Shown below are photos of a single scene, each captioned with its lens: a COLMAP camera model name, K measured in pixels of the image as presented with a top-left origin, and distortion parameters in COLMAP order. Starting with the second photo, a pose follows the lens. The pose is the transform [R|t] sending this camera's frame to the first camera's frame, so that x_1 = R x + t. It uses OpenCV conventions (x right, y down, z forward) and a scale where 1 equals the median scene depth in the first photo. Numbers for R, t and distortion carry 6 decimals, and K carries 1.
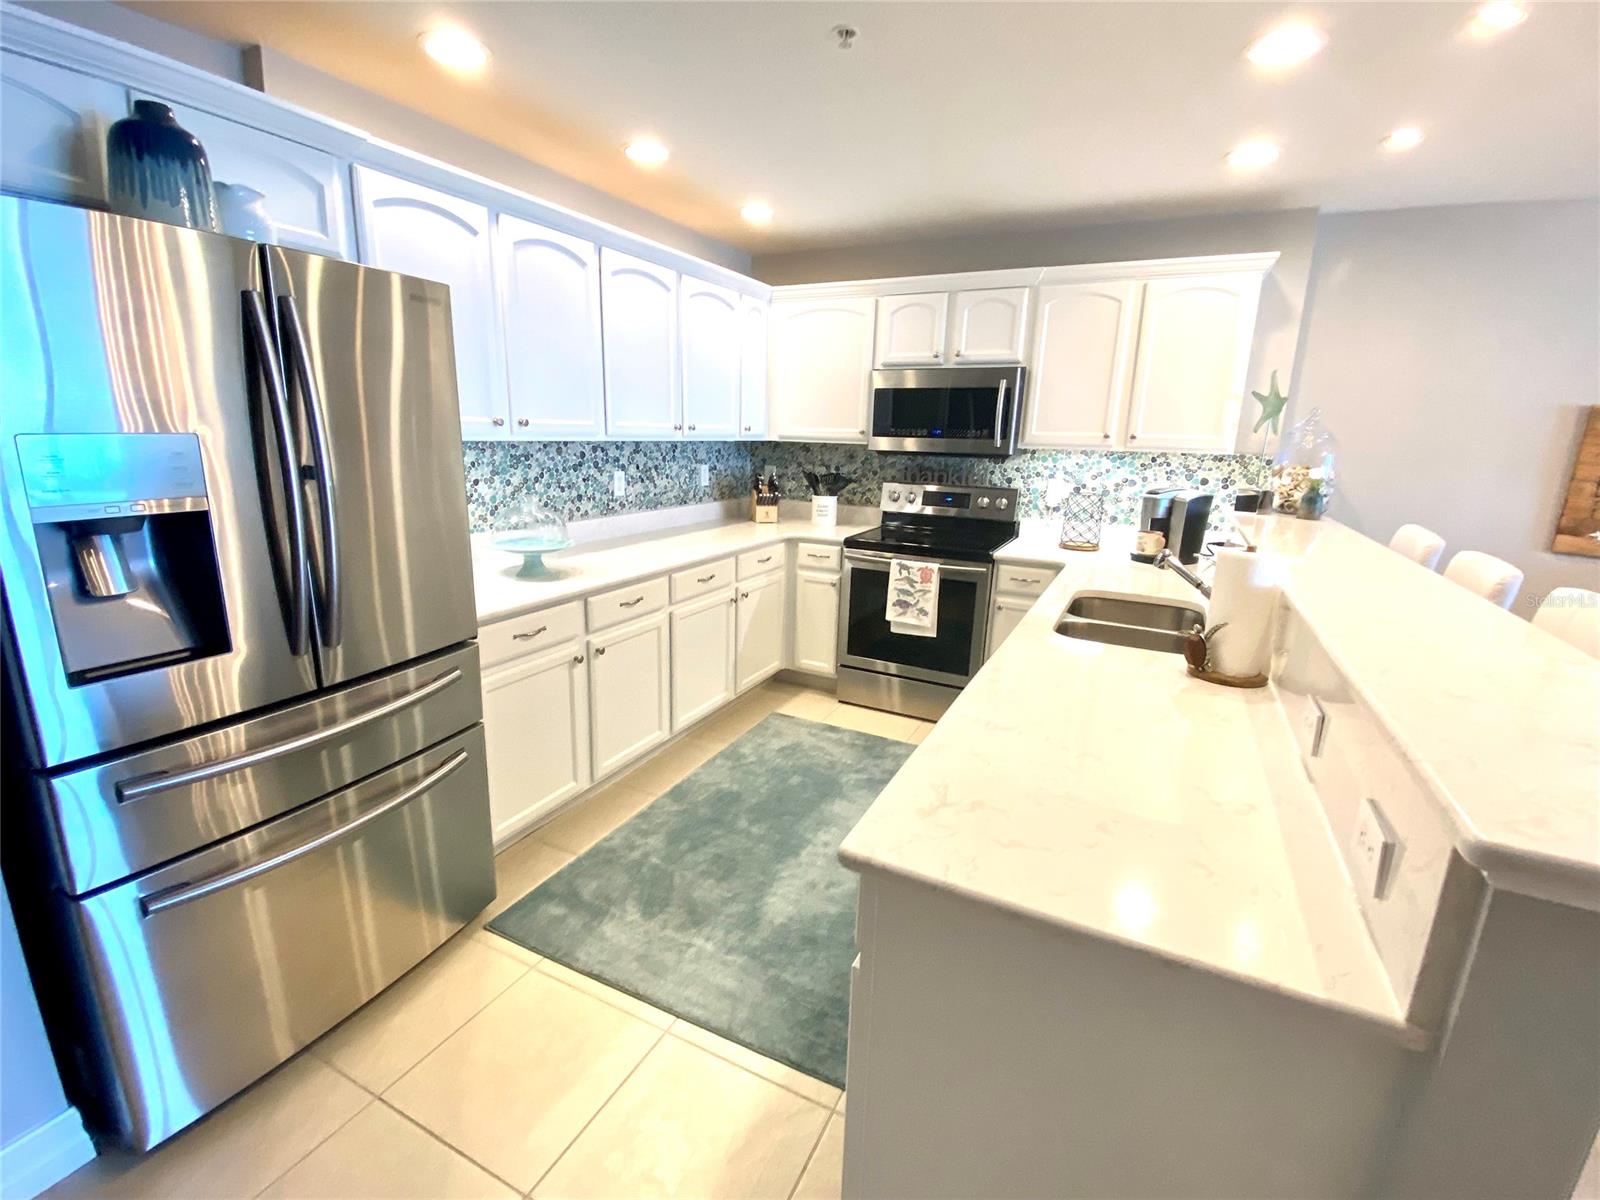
lens RADIAL K [[708.4, 0, 795.9], [0, 708.4, 597.6], [0, 0, 1]] dist [-0.010527, -0.010713]
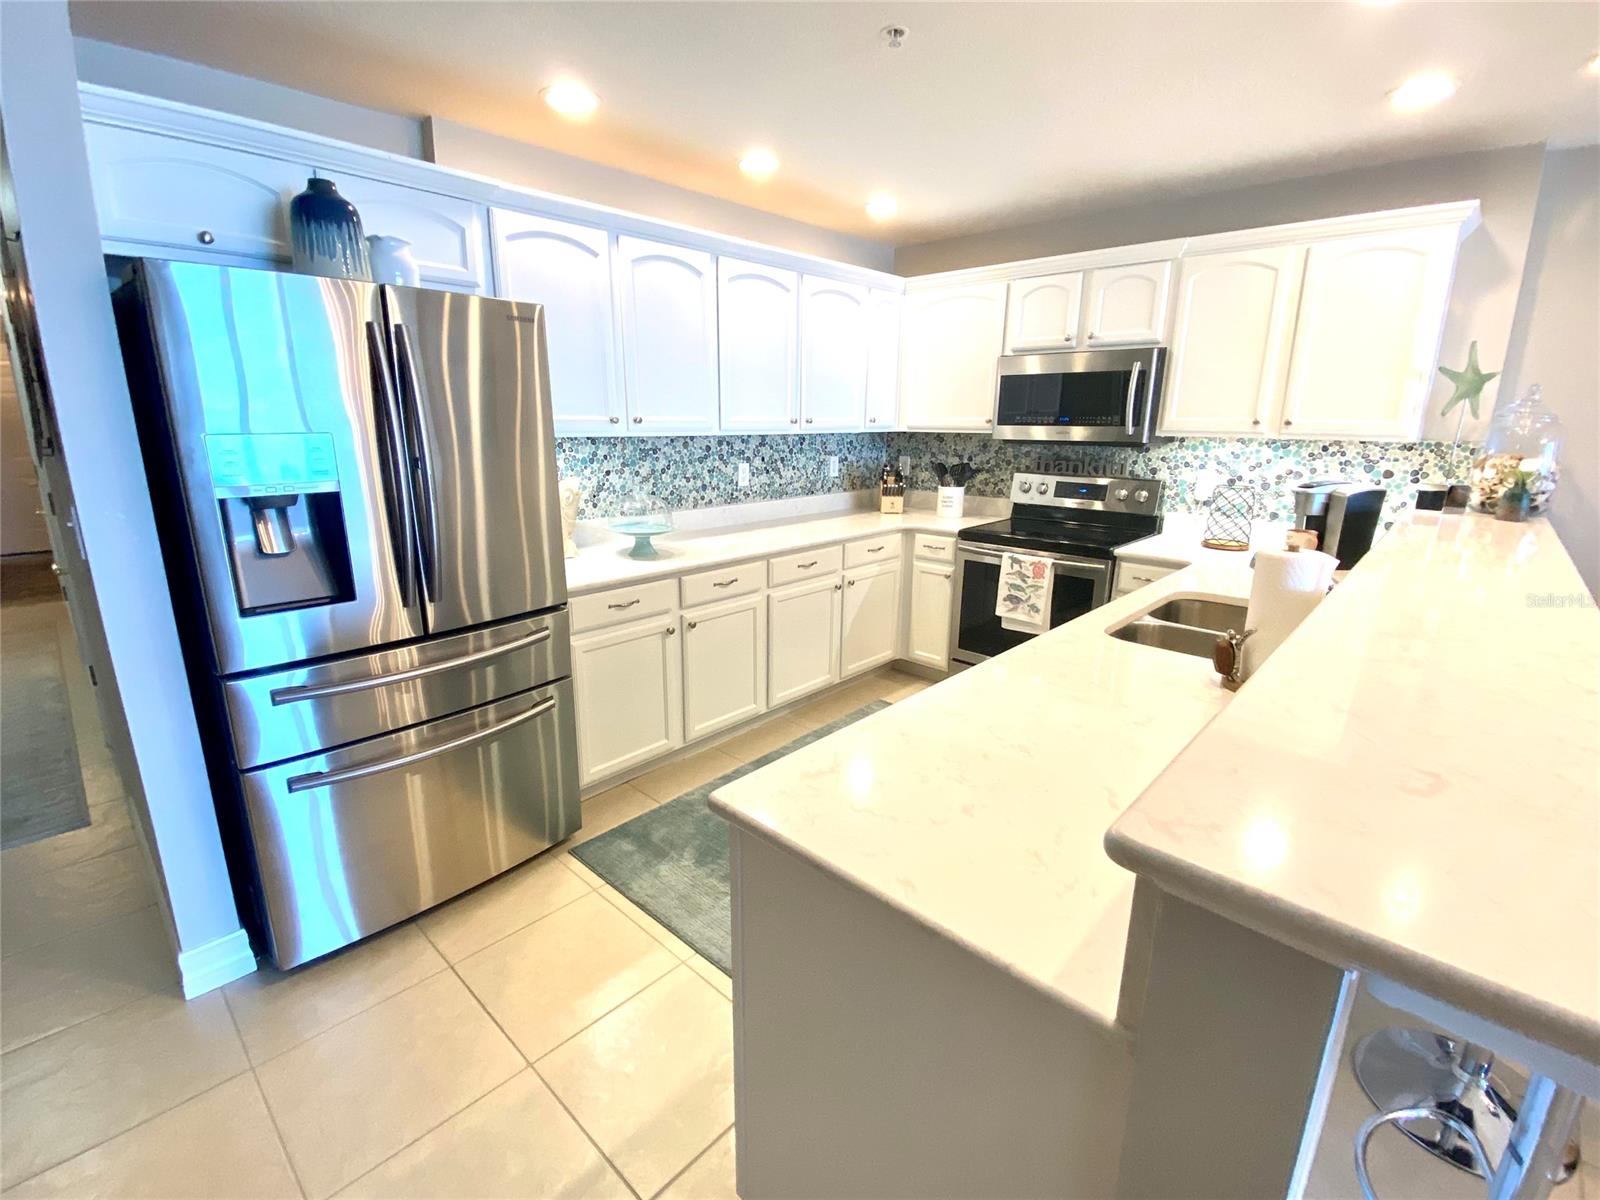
lens RADIAL K [[708.4, 0, 790.8], [0, 708.4, 601.0], [0, 0, 1]] dist [-0.010527, -0.010713]
pose [[0.959239, 0.050835, -0.277985, 0.140536], [-0.046495, 0.998672, 0.022186, 0.004332], [0.278744, -0.008357, 0.960329, -0.016619]]
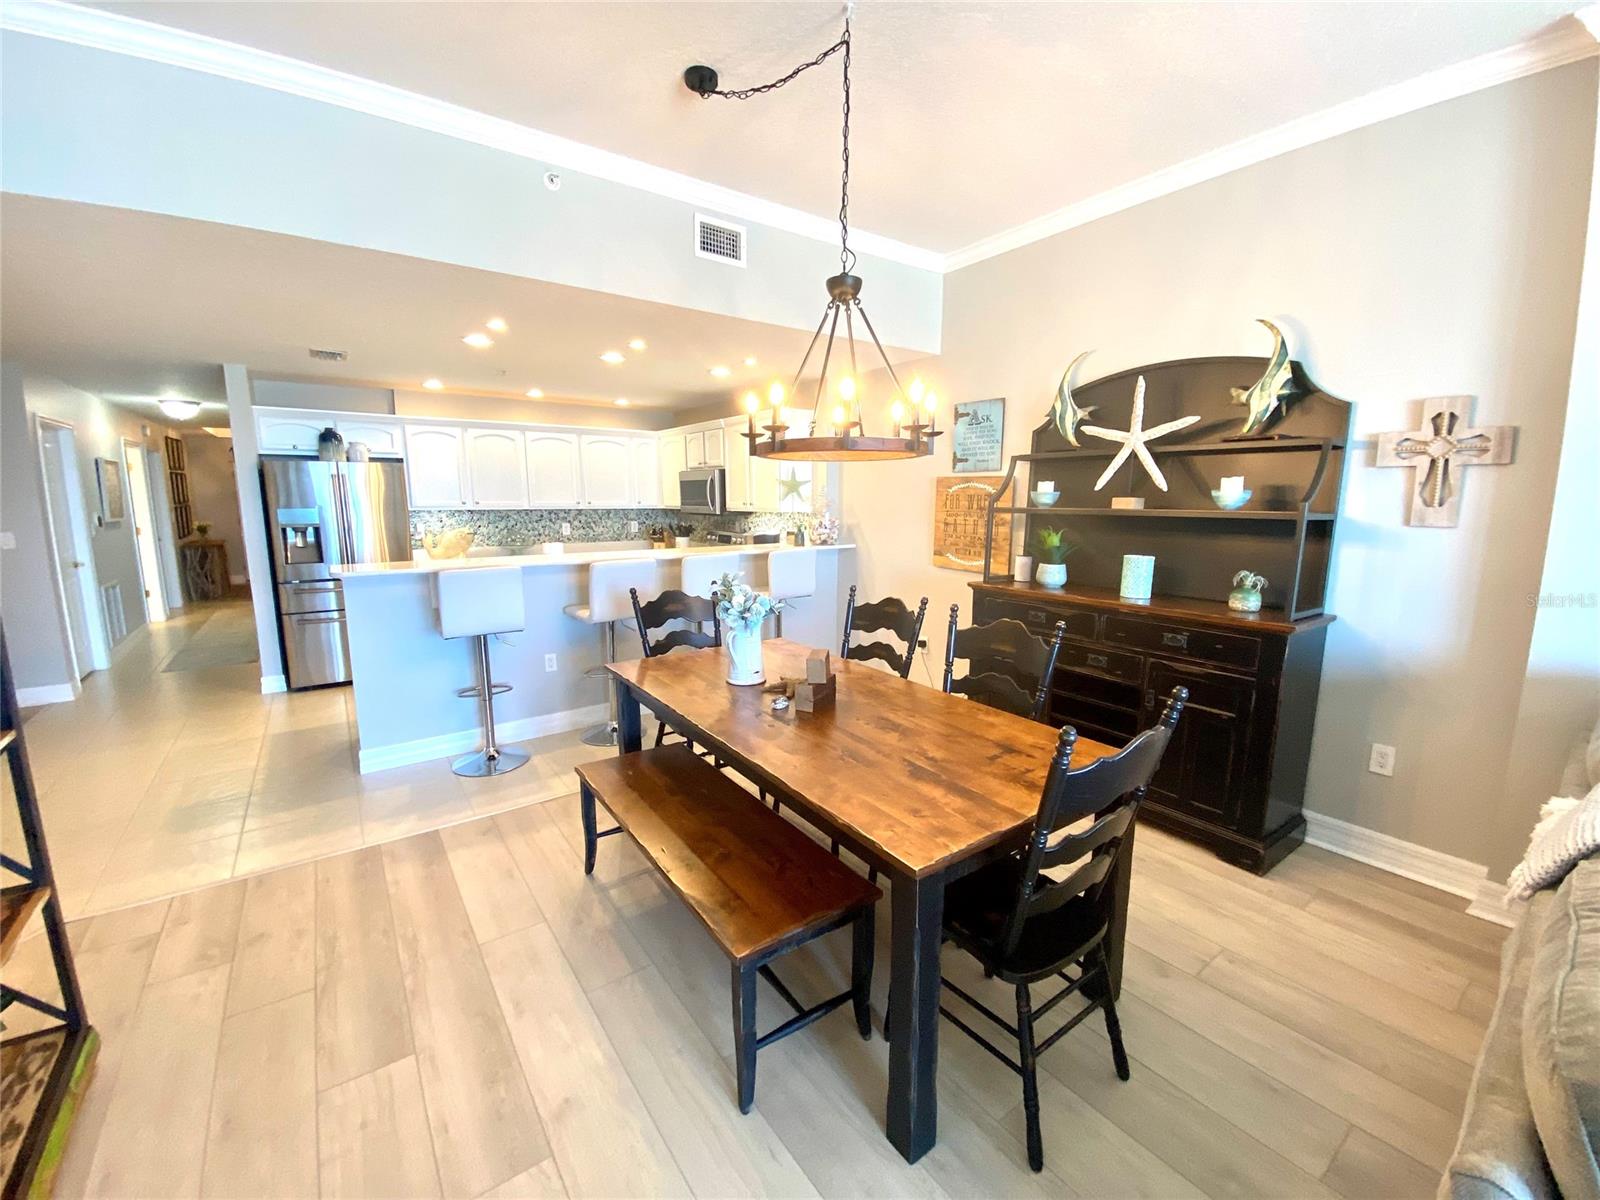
lens RADIAL K [[645.9, 0, 814.6], [0, 645.9, 604.1], [0, 0, 1]] dist [-0.009378, -0.005330]
pose [[0.894159, 0.053515, -0.444540, 1.440713], [-0.084407, 0.995177, -0.049976, 0.110337], [0.439722, 0.082209, 0.894364, -0.443484]]
